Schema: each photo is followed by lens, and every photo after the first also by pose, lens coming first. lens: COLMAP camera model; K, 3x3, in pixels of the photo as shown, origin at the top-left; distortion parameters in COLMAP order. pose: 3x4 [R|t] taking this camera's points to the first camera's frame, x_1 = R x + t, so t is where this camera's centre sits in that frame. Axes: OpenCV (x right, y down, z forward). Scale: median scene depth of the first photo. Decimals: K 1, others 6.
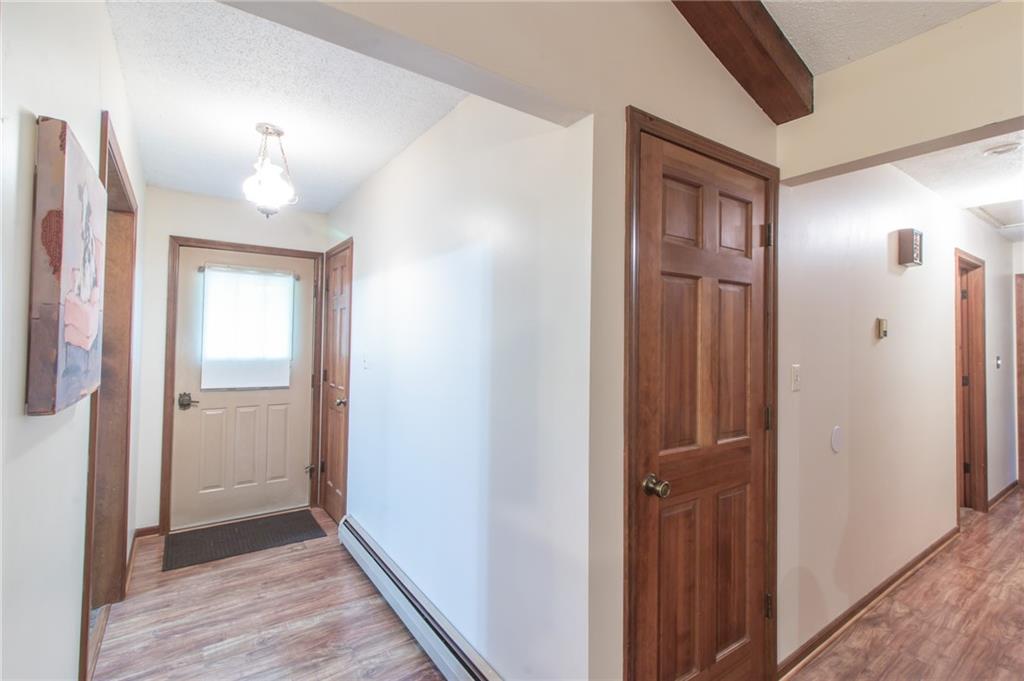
lens RADIAL K [[471.3, 0, 516.0], [0, 471.3, 327.0], [0, 0, 1]] dist [0.001084, -0.000117]
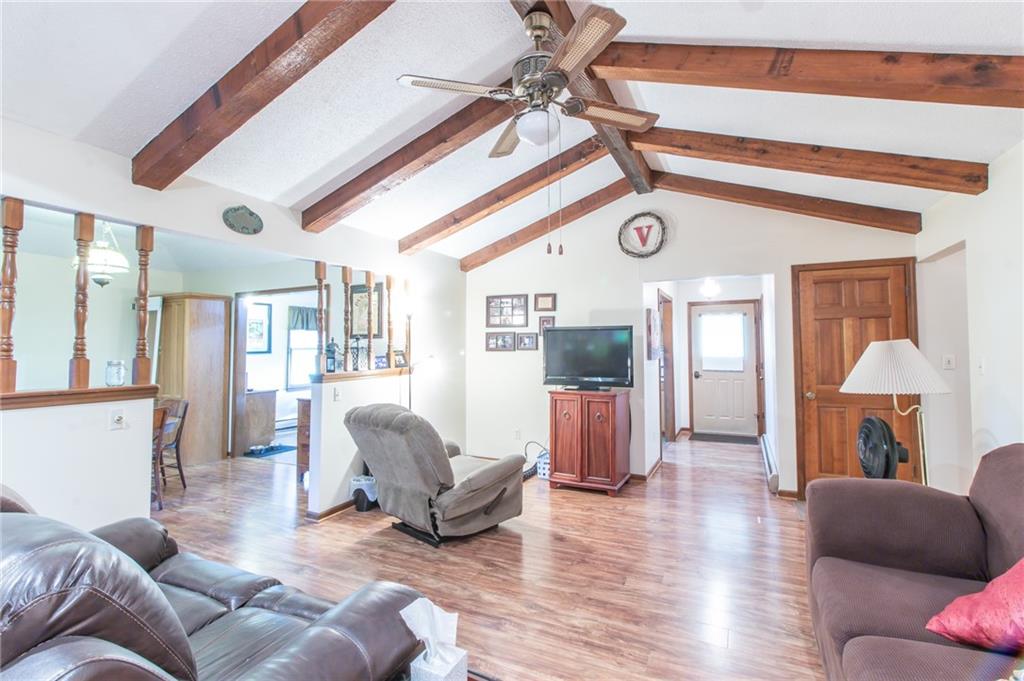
lens RADIAL K [[471.3, 0, 512.2], [0, 471.3, 334.3], [0, 0, 1]] dist [0.001084, -0.000117]
pose [[0.481731, -0.039540, -0.875427, 1.572457], [0.037872, 0.998988, -0.024280, -0.024195], [0.875500, -0.021458, 0.482741, -1.573778]]
